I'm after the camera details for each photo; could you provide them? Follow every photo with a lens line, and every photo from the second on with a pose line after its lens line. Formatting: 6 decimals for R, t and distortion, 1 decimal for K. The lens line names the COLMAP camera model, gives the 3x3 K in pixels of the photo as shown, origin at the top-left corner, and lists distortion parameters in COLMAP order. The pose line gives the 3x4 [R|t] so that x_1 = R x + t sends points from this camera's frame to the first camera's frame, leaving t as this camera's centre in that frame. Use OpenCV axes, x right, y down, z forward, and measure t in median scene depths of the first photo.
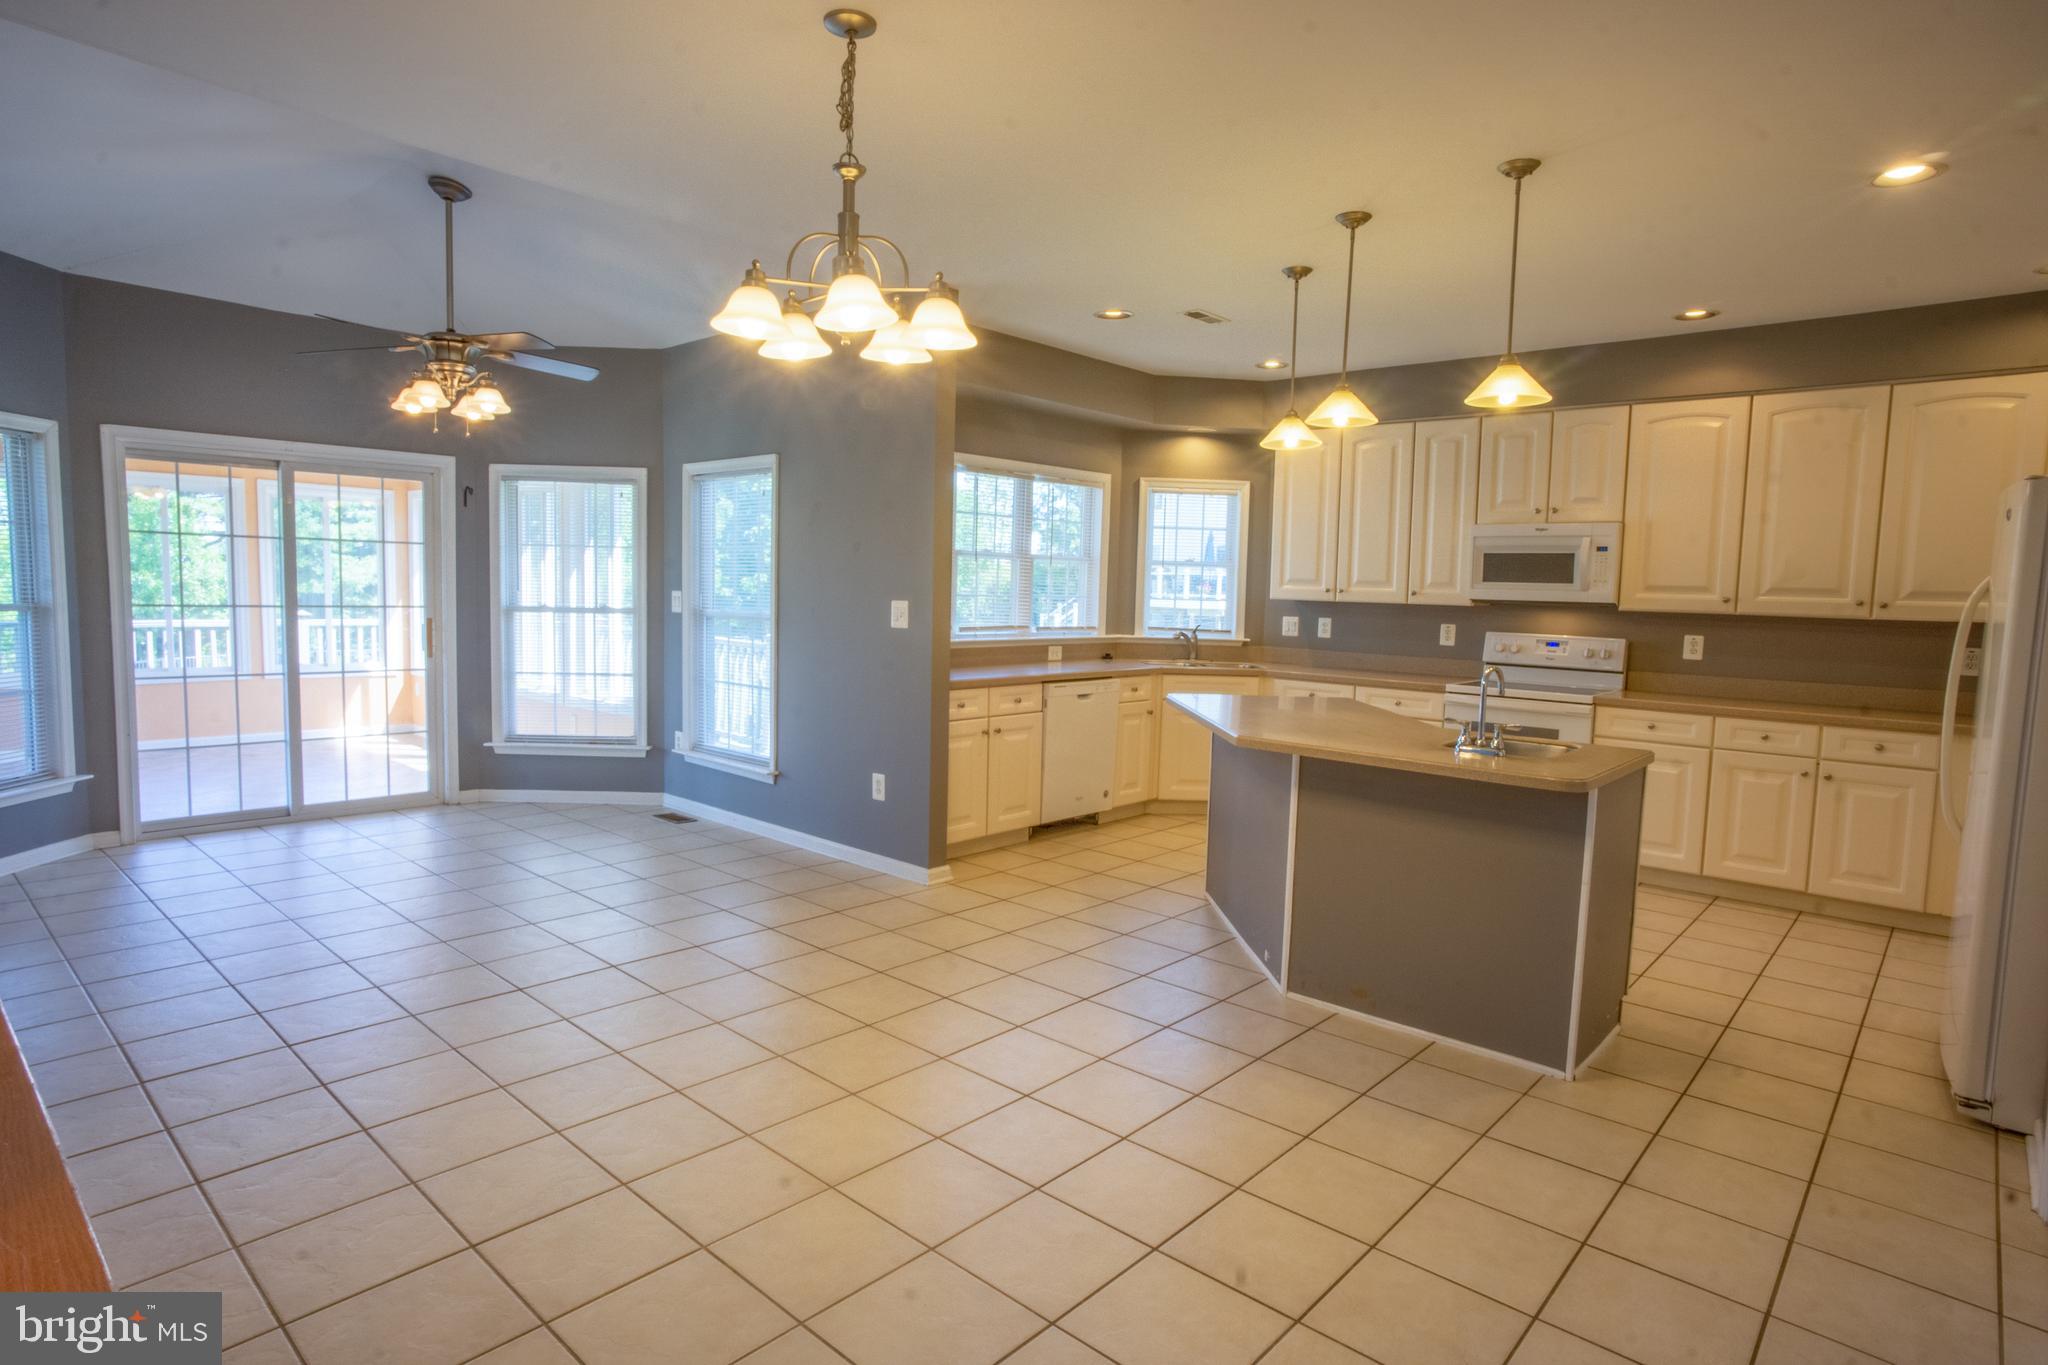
lens RADIAL K [[1098.7, 0, 1031.9], [0, 1098.7, 680.9], [0, 0, 1]] dist [-0.017740, 0.008251]
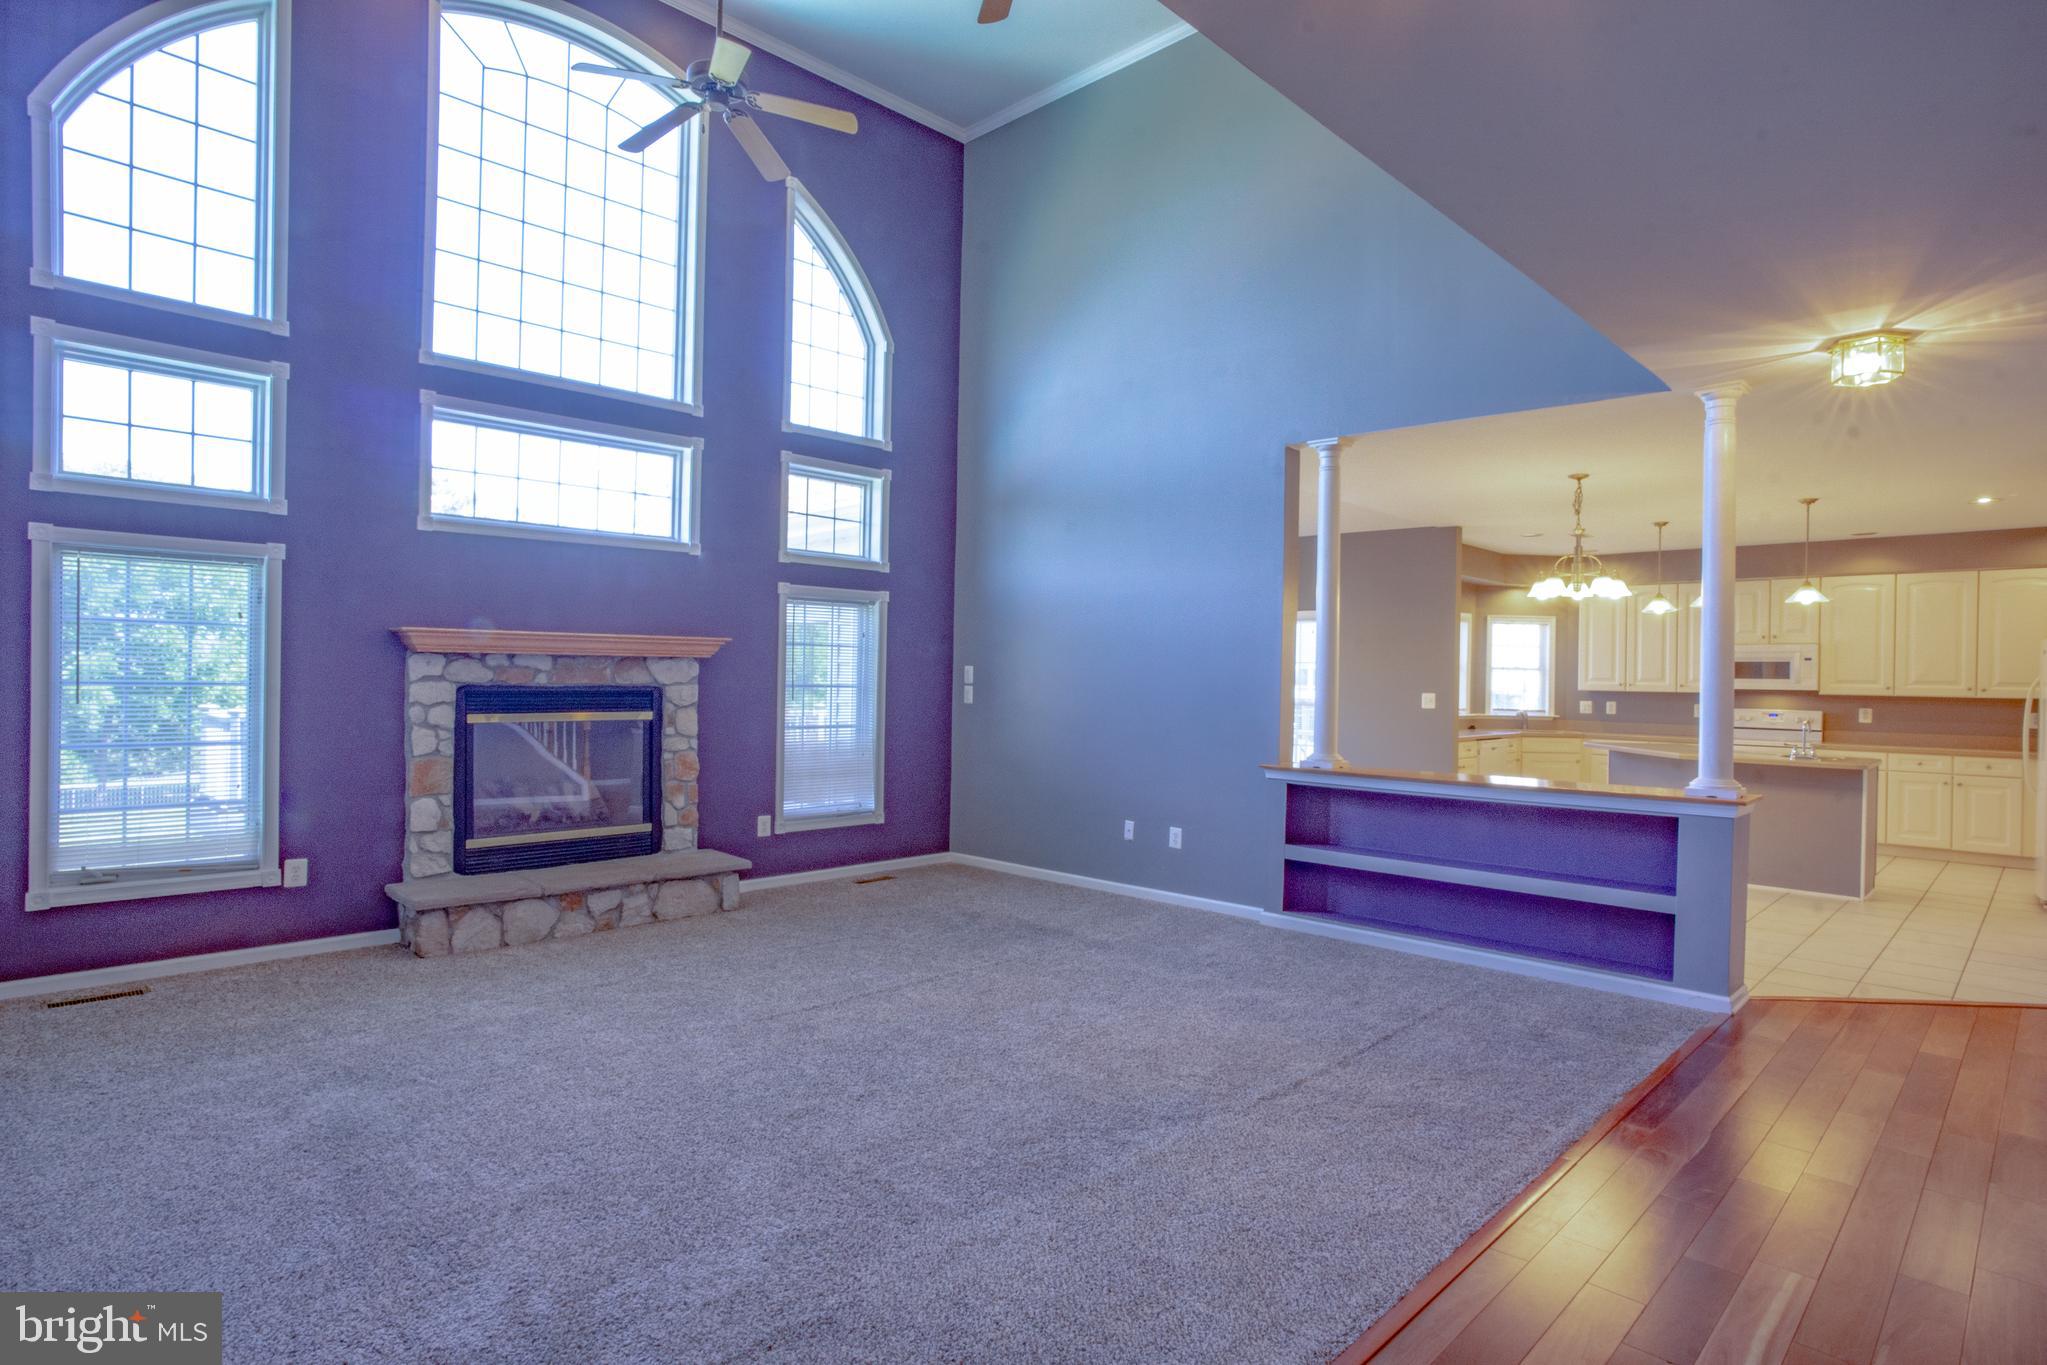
lens RADIAL K [[1098.2, 0, 1010.7], [0, 1098.2, 682.5], [0, 0, 1]] dist [-0.017740, 0.008251]
pose [[0.998982, -0.011348, -0.043656, -0.662709], [0.007608, 0.996361, -0.084898, 0.052939], [0.044461, 0.084480, 0.995433, -0.768247]]
